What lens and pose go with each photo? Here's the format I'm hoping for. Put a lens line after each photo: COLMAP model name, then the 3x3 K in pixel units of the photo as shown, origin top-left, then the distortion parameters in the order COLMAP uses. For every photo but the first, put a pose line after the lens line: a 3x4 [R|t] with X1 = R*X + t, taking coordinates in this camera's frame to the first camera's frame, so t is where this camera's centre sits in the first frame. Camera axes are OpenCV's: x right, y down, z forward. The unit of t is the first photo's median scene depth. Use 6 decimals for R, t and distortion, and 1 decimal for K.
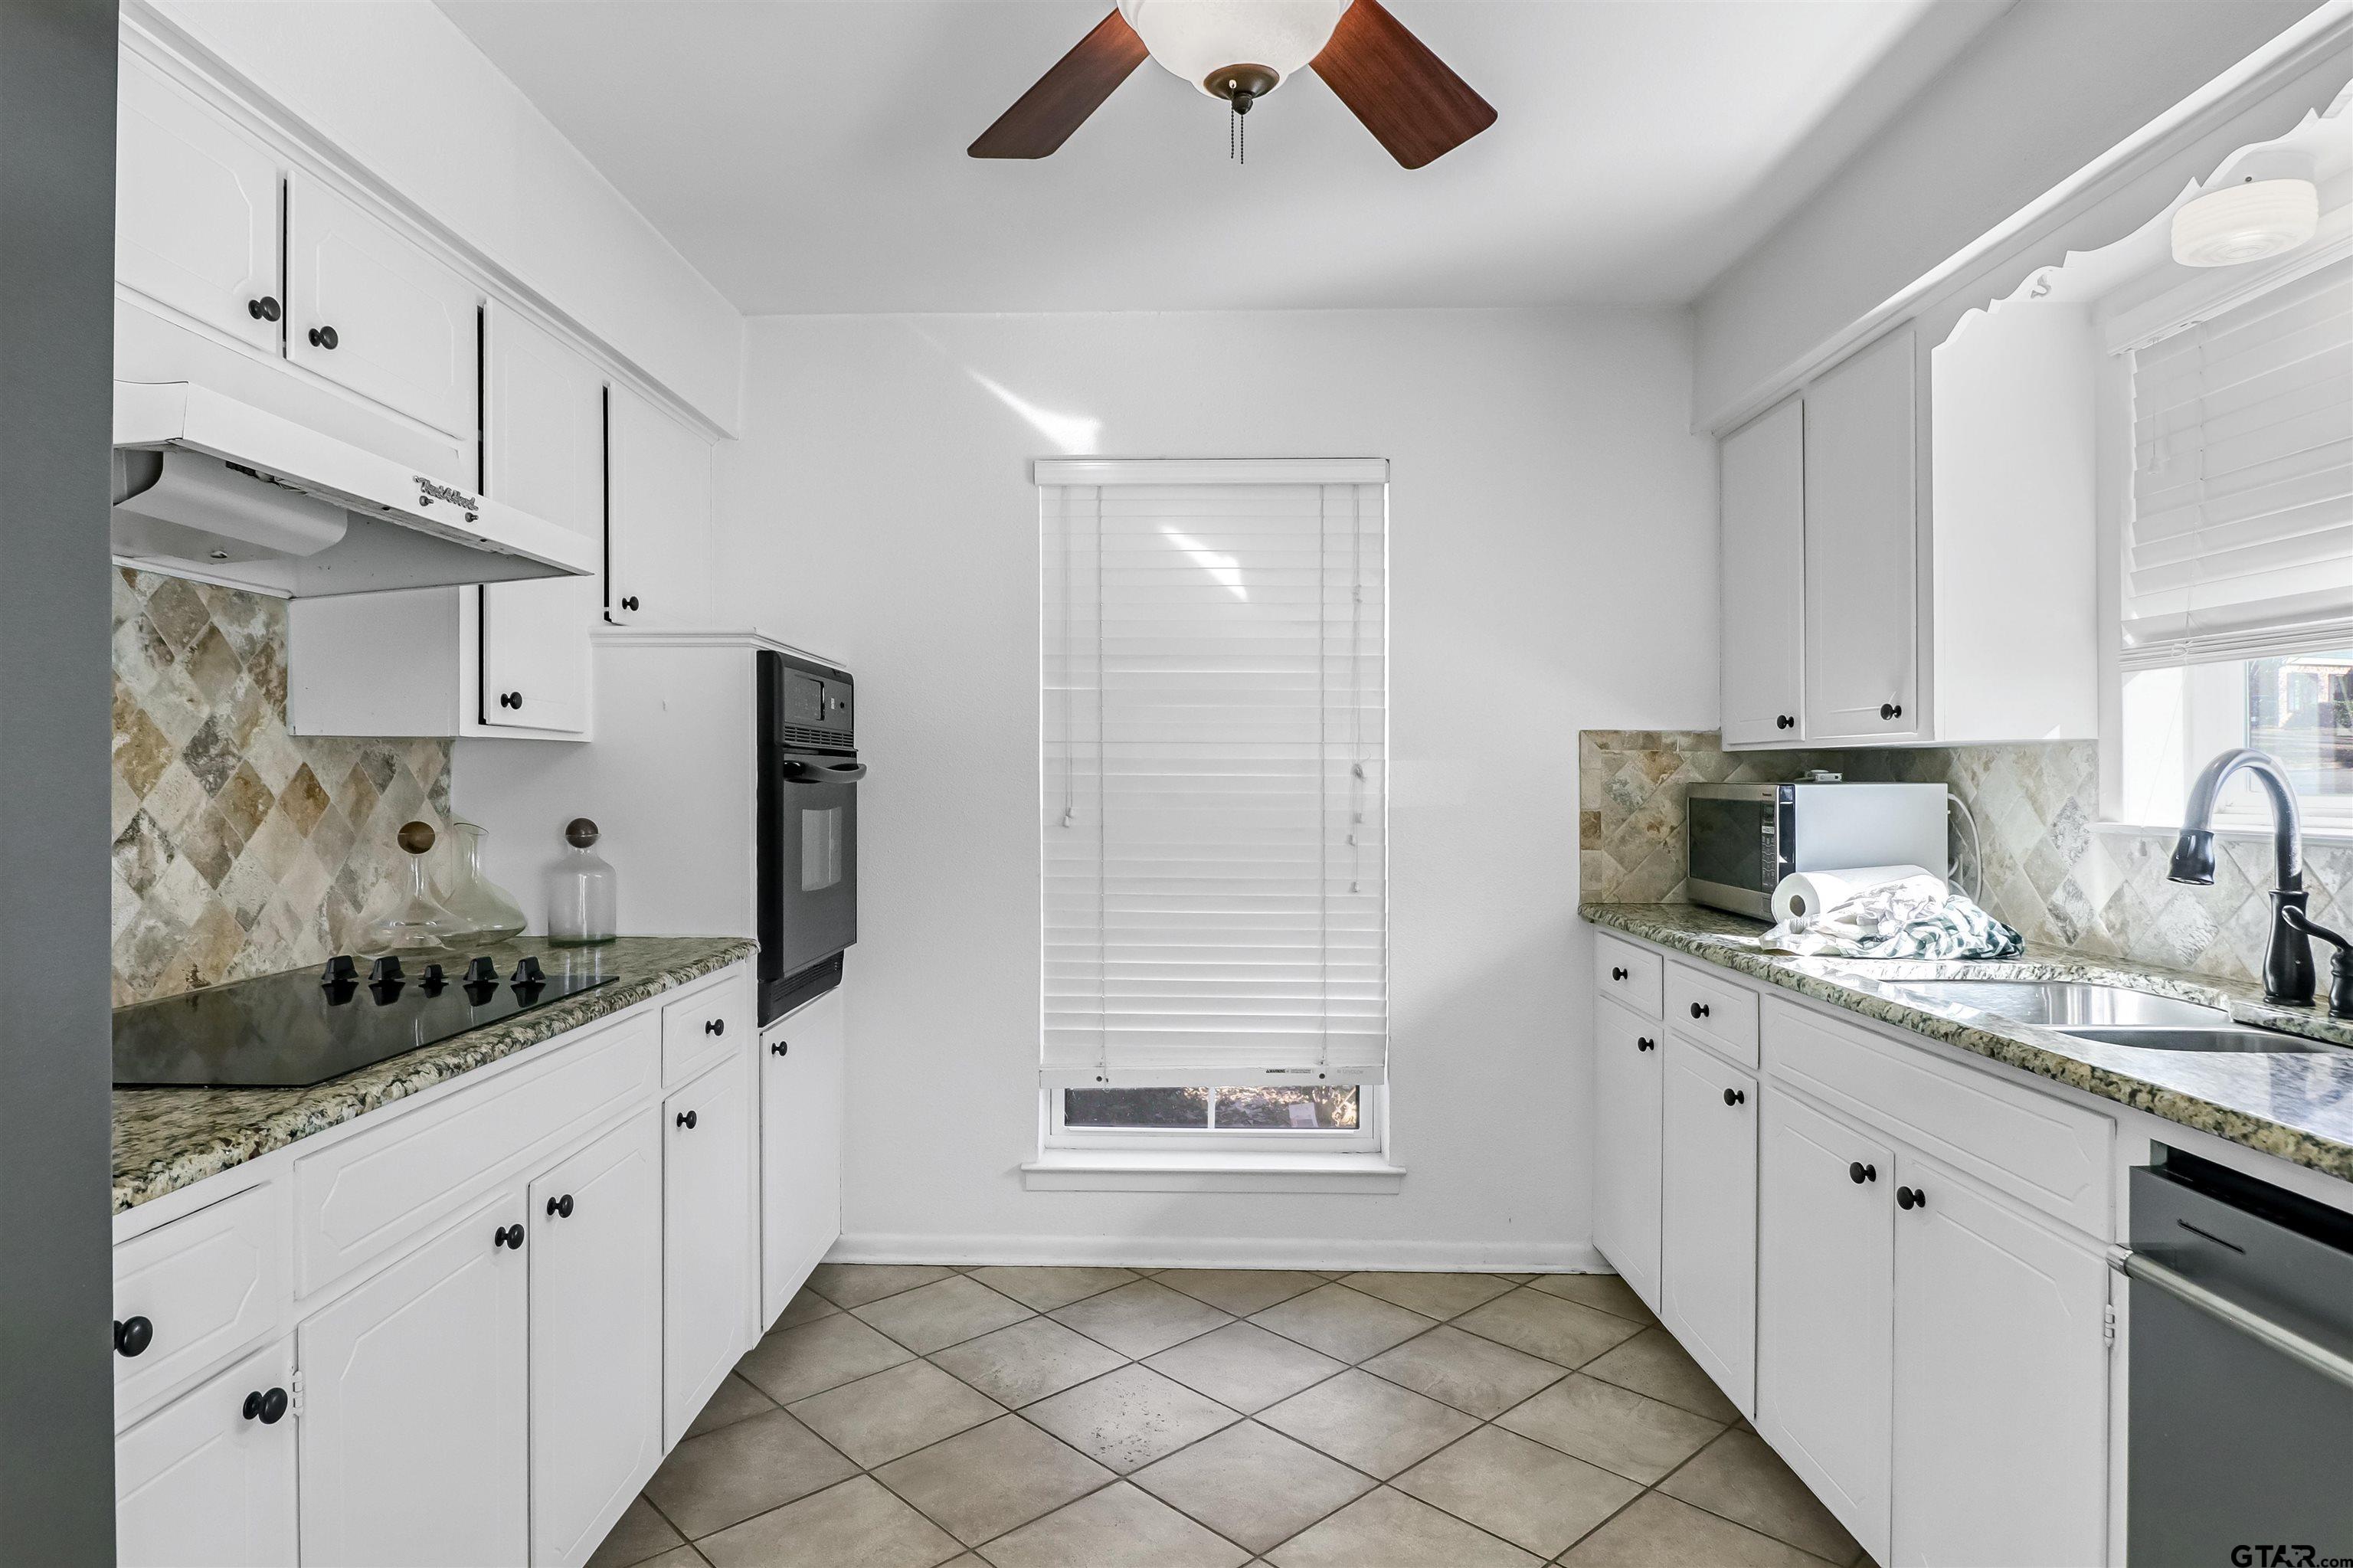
lens RADIAL K [[1270.7, 0, 1176.5], [0, 1270.7, 784.0], [0, 0, 1]] dist [0.007563, -0.015905]
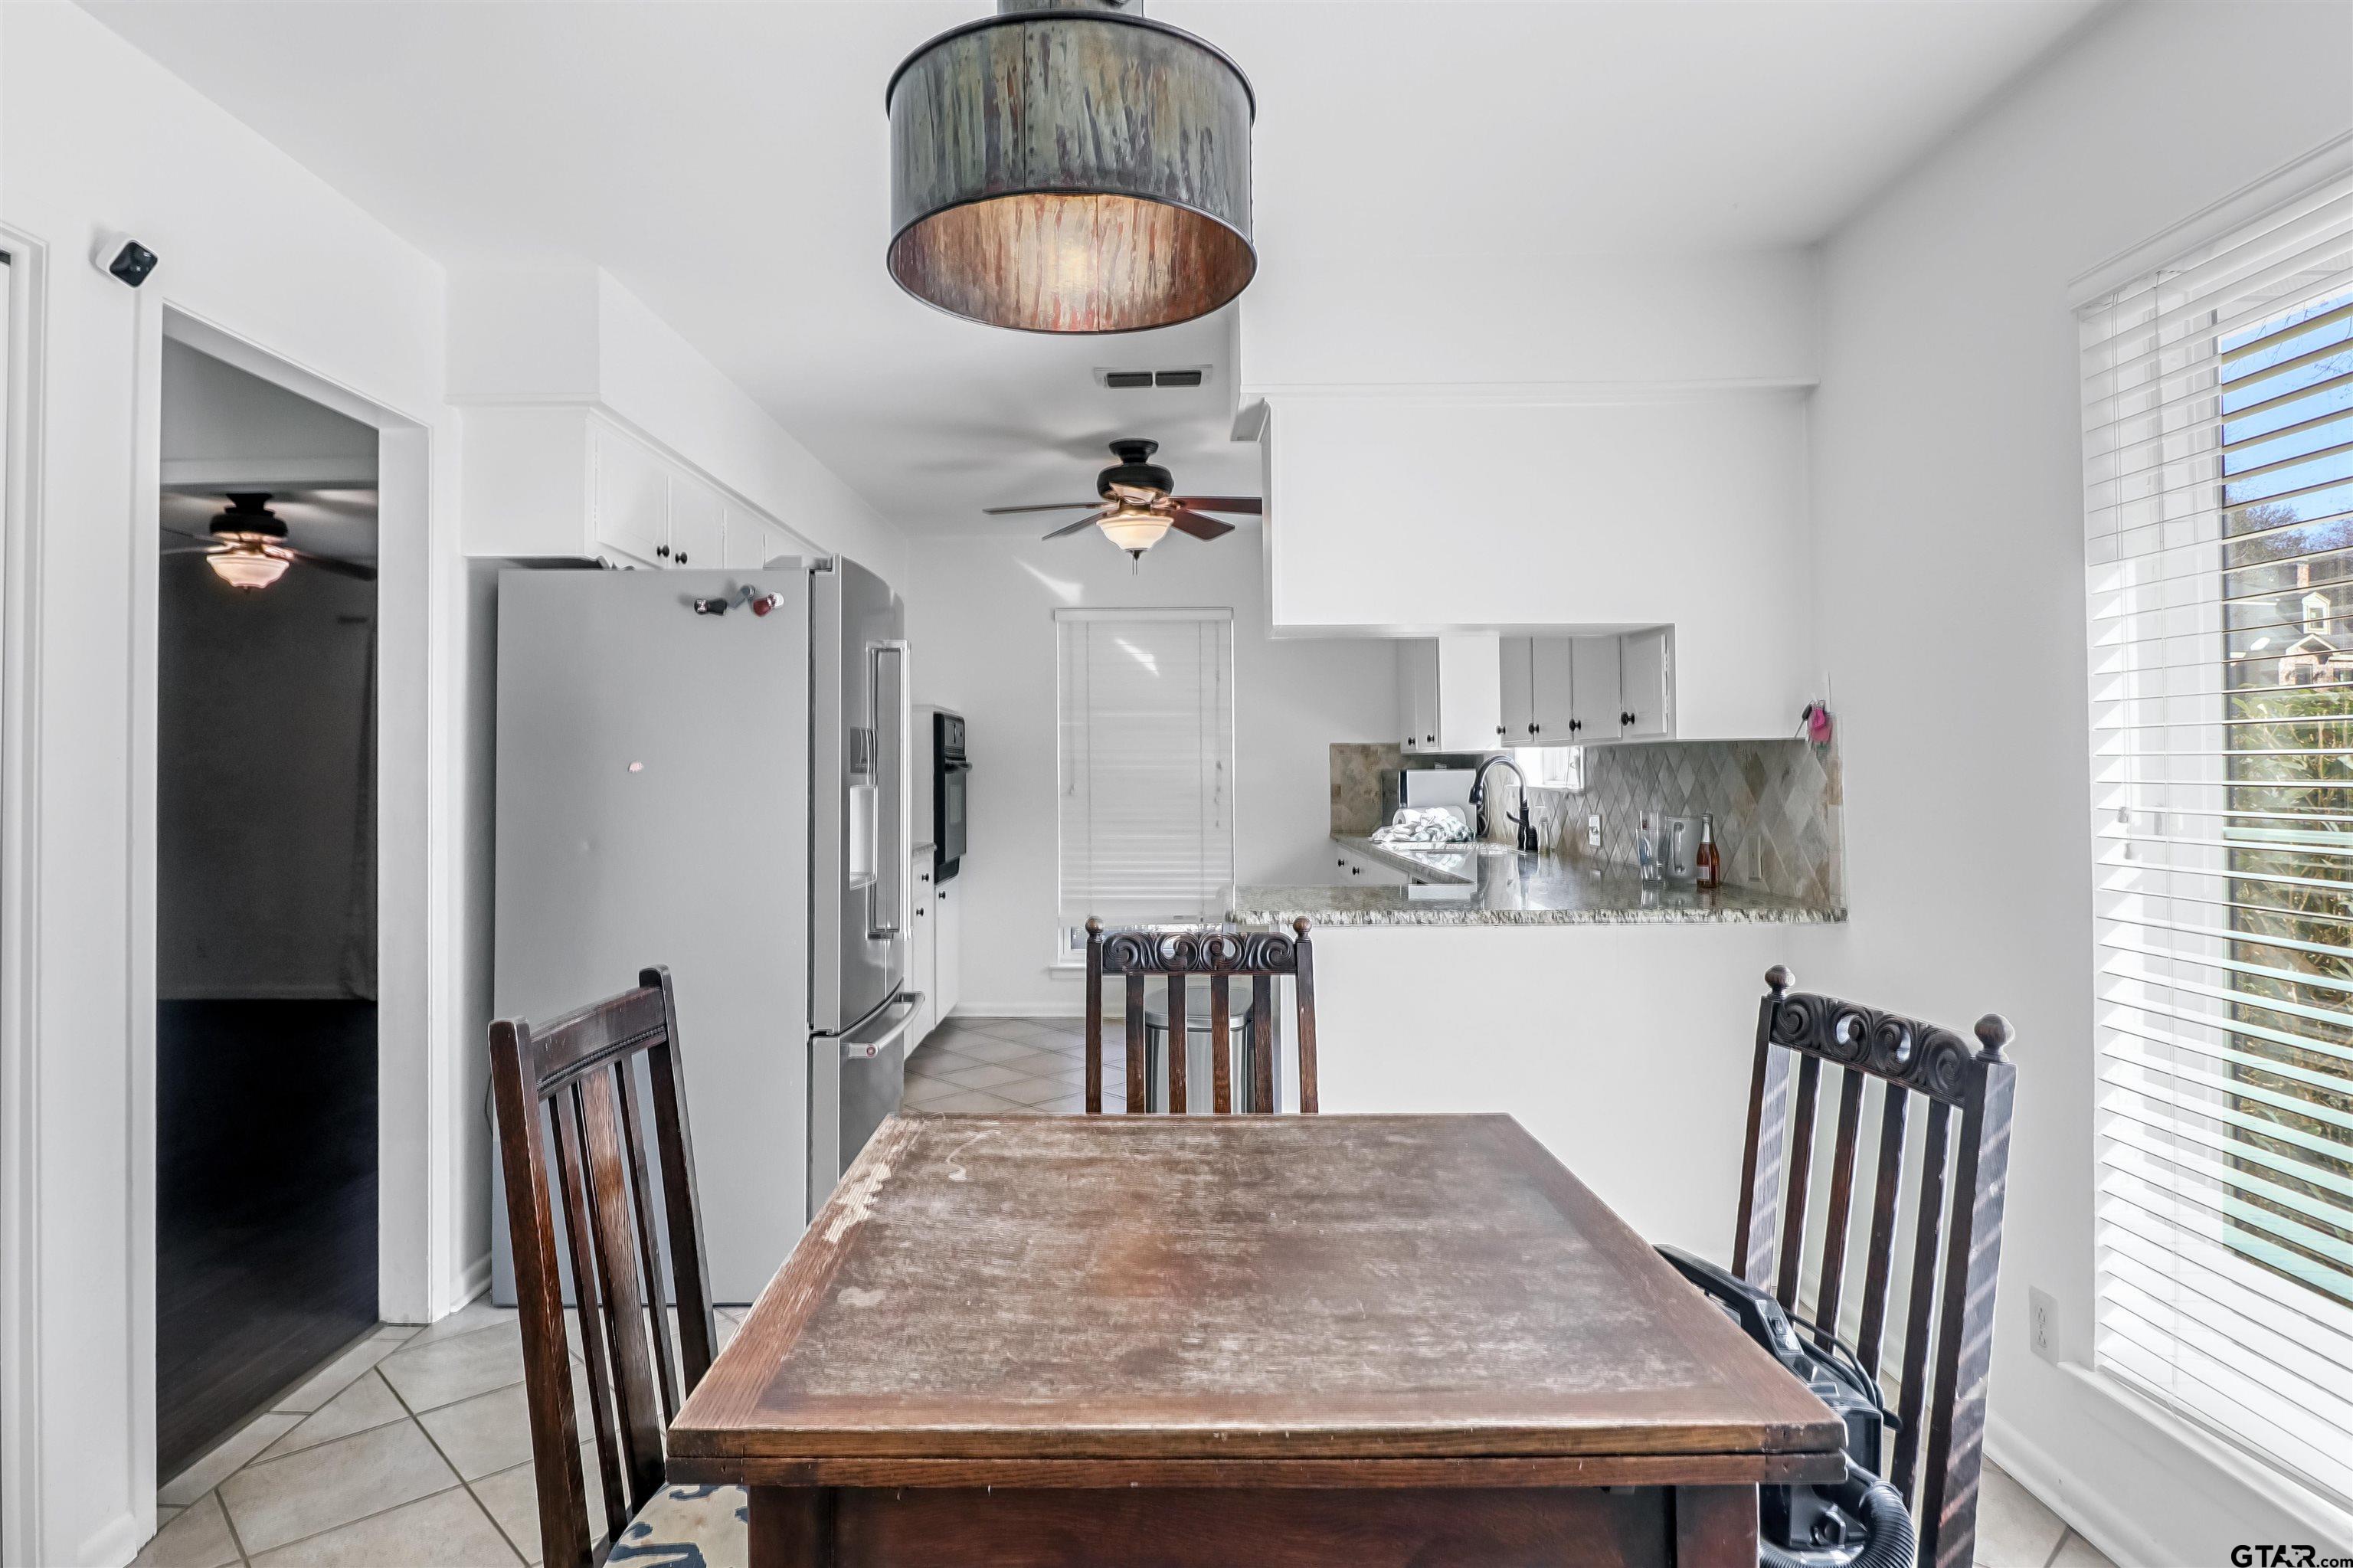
lens RADIAL K [[1271.9, 0, 1167.7], [0, 1271.9, 737.2], [0, 0, 1]] dist [0.016157, 0.000001]
pose [[0.999919, -0.005691, 0.011357, 0.045601], [0.006021, 0.999555, -0.029218, 0.004083], [-0.011186, 0.029284, 0.999509, -1.096393]]
